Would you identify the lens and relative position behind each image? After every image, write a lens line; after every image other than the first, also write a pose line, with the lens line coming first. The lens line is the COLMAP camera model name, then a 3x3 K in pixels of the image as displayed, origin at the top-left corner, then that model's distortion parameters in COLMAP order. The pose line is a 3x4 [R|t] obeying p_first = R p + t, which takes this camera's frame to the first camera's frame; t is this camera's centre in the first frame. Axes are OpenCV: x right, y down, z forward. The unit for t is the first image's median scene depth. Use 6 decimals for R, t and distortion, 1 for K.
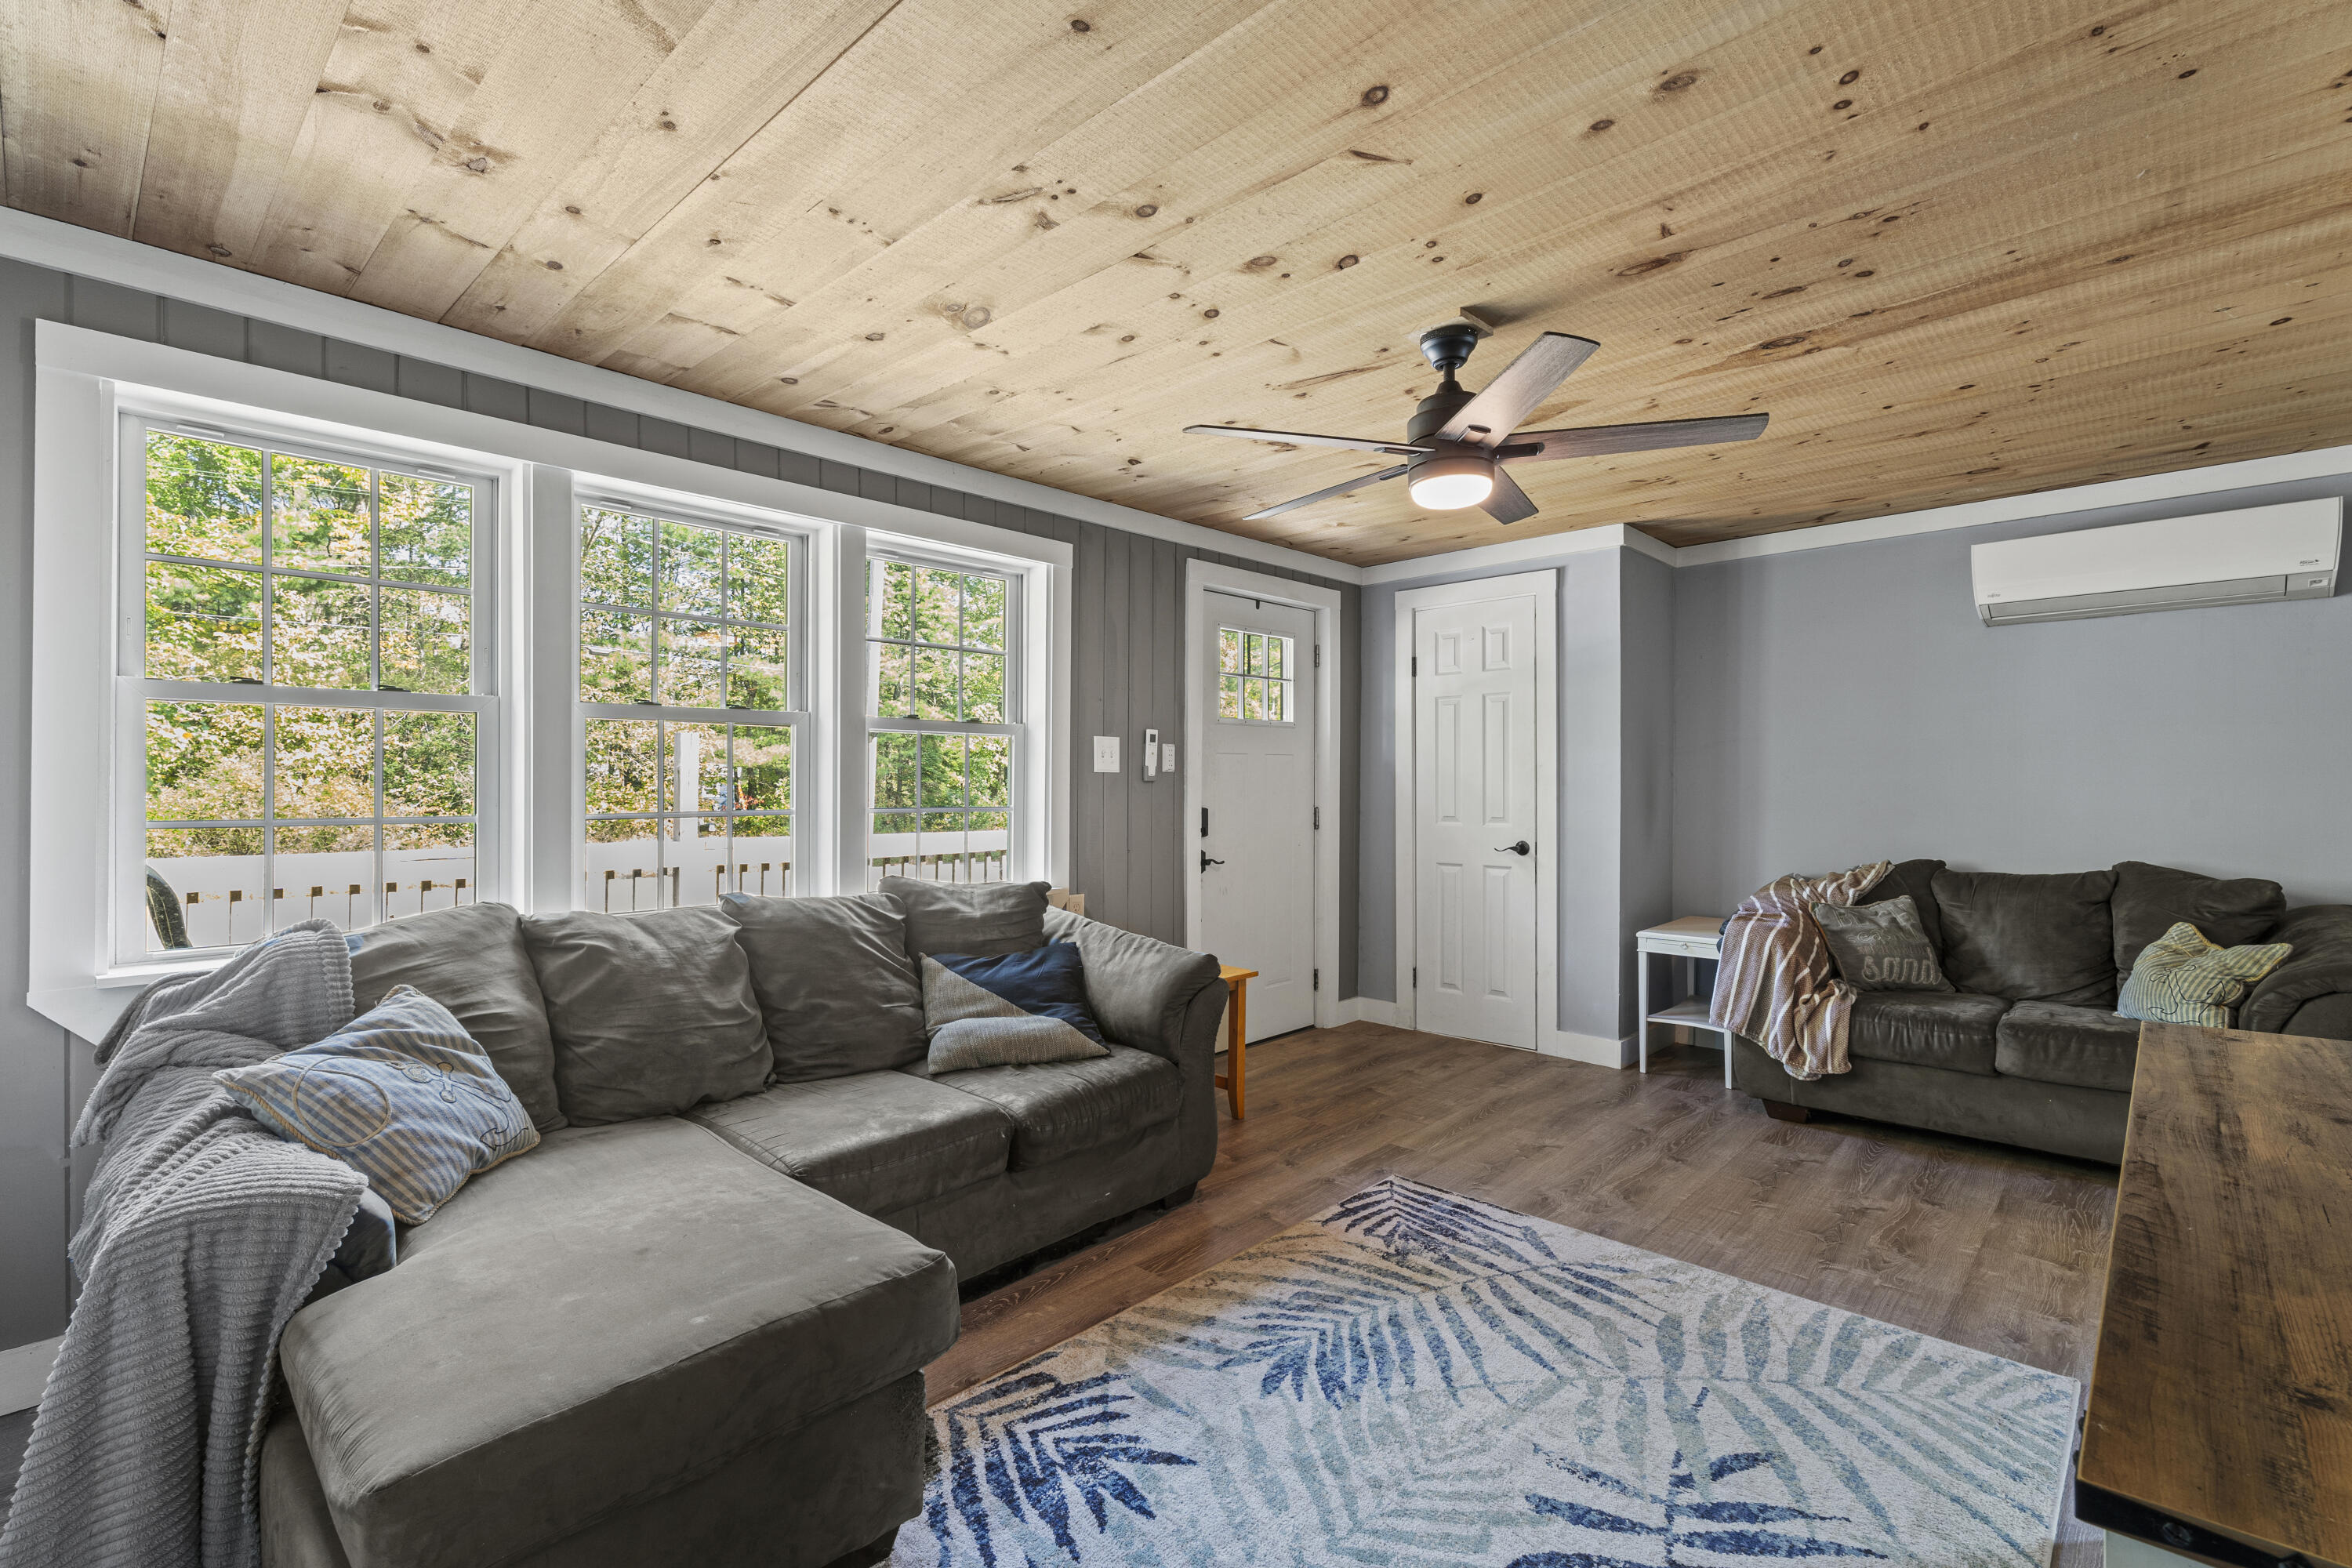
lens RADIAL K [[1060.9, 0, 1173.1], [0, 1060.9, 783.2], [0, 0, 1]] dist [-0.000832, 0.001312]
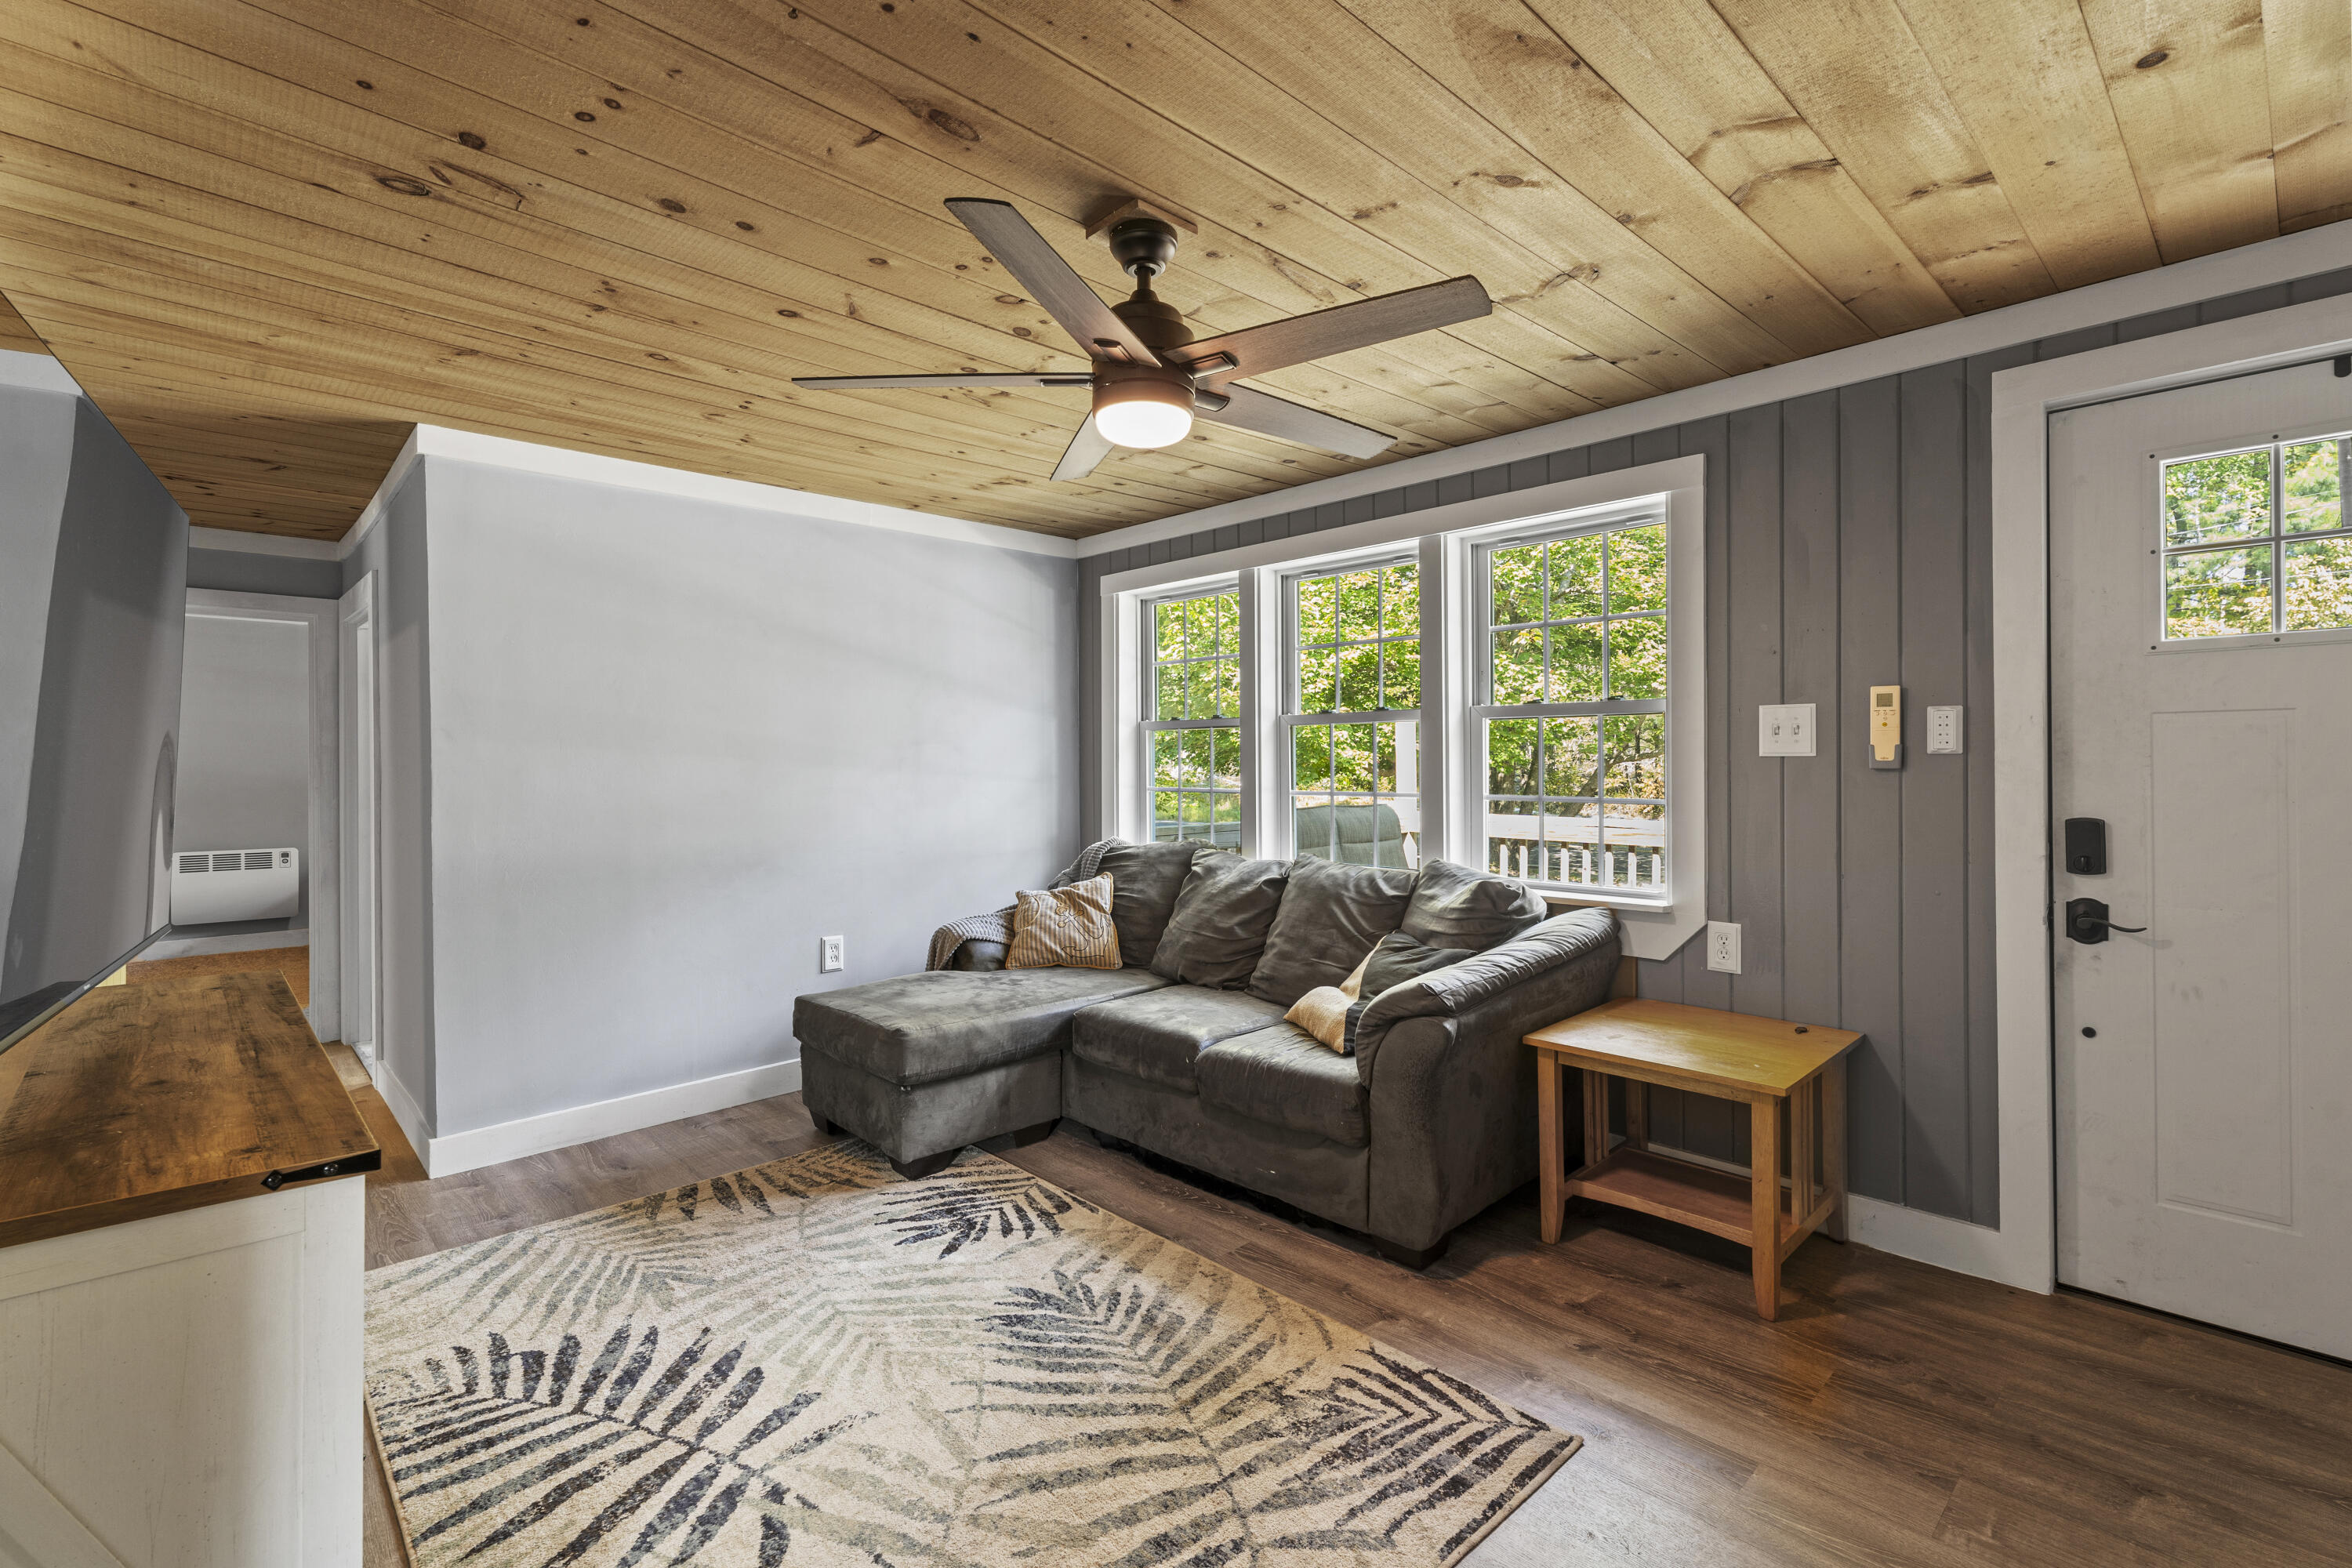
lens RADIAL K [[1060.9, 0, 1173.8], [0, 1060.9, 761.8], [0, 0, 1]] dist [-0.000832, 0.001312]
pose [[-0.062646, 0.001118, -0.998035, 1.112730], [0.004983, 0.999987, 0.000808, -0.015315], [0.998023, -0.004923, -0.062651, 1.108228]]
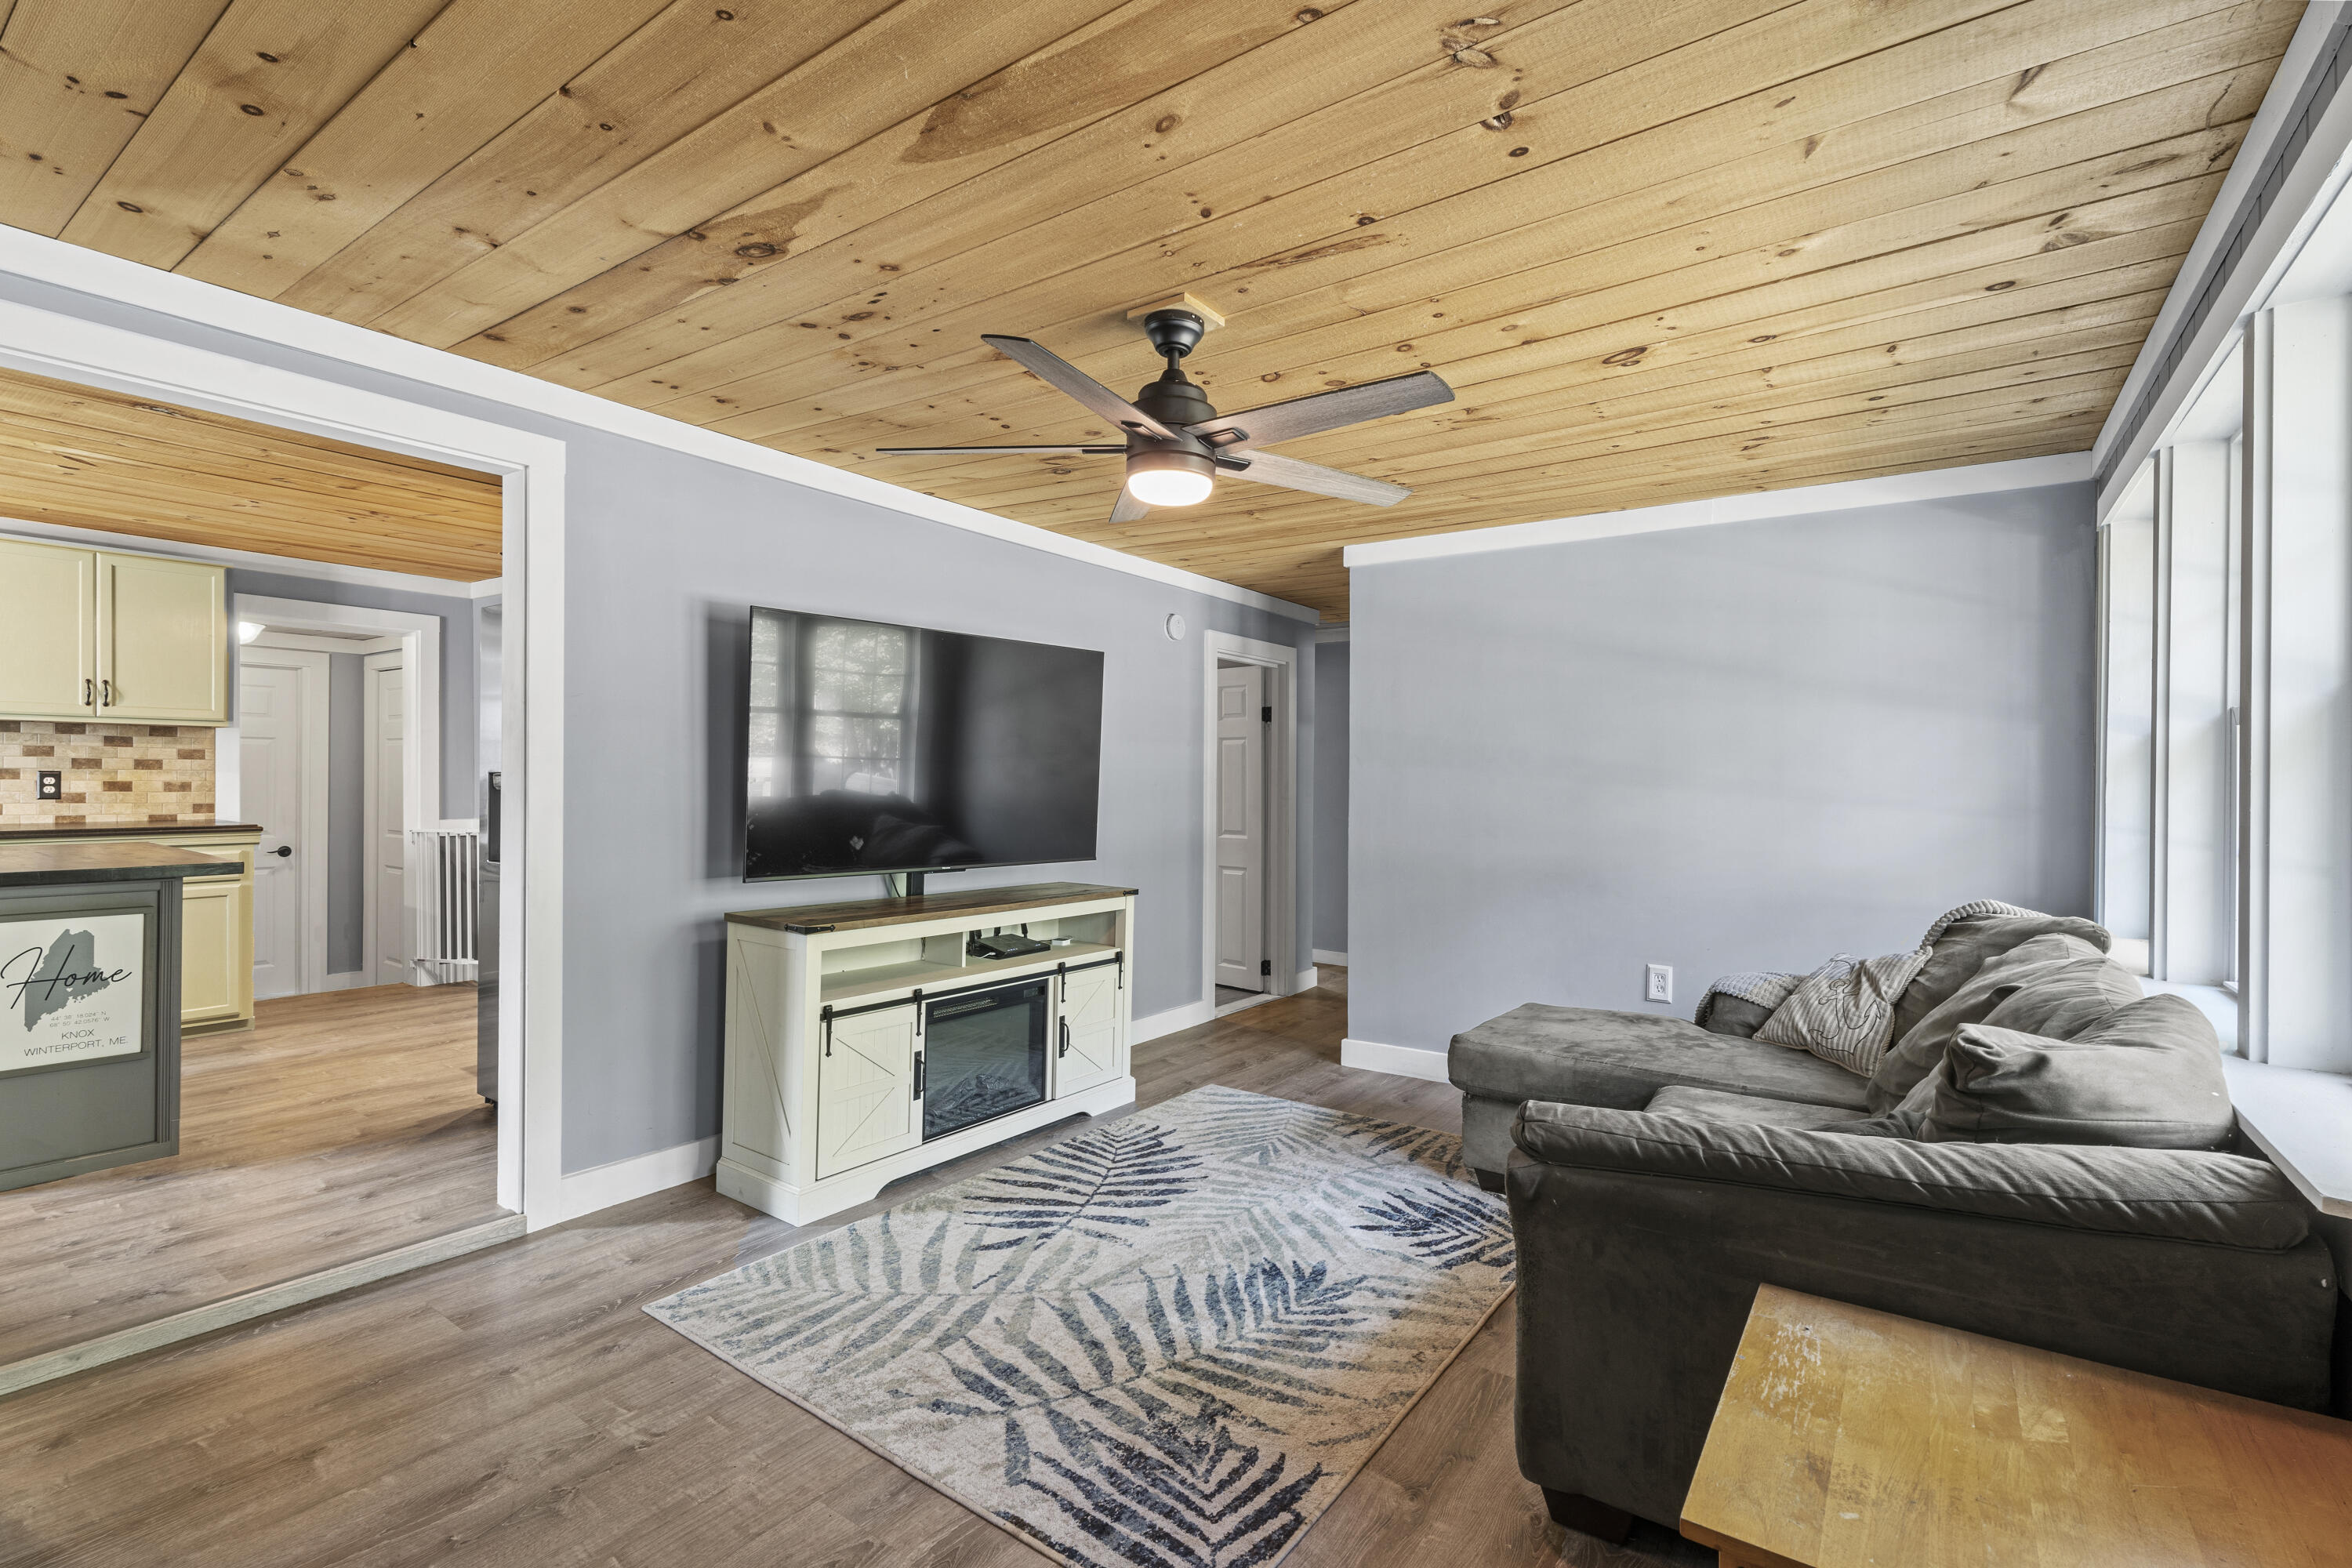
lens RADIAL K [[1060.9, 0, 1161.8], [0, 1060.9, 789.5], [0, 0, 1]] dist [-0.000832, 0.001312]
pose [[-0.992324, -0.007822, -0.123419, 0.393977], [-0.009414, 0.999880, 0.012322, -0.020397], [0.123307, 0.013389, -0.992278, 1.993108]]
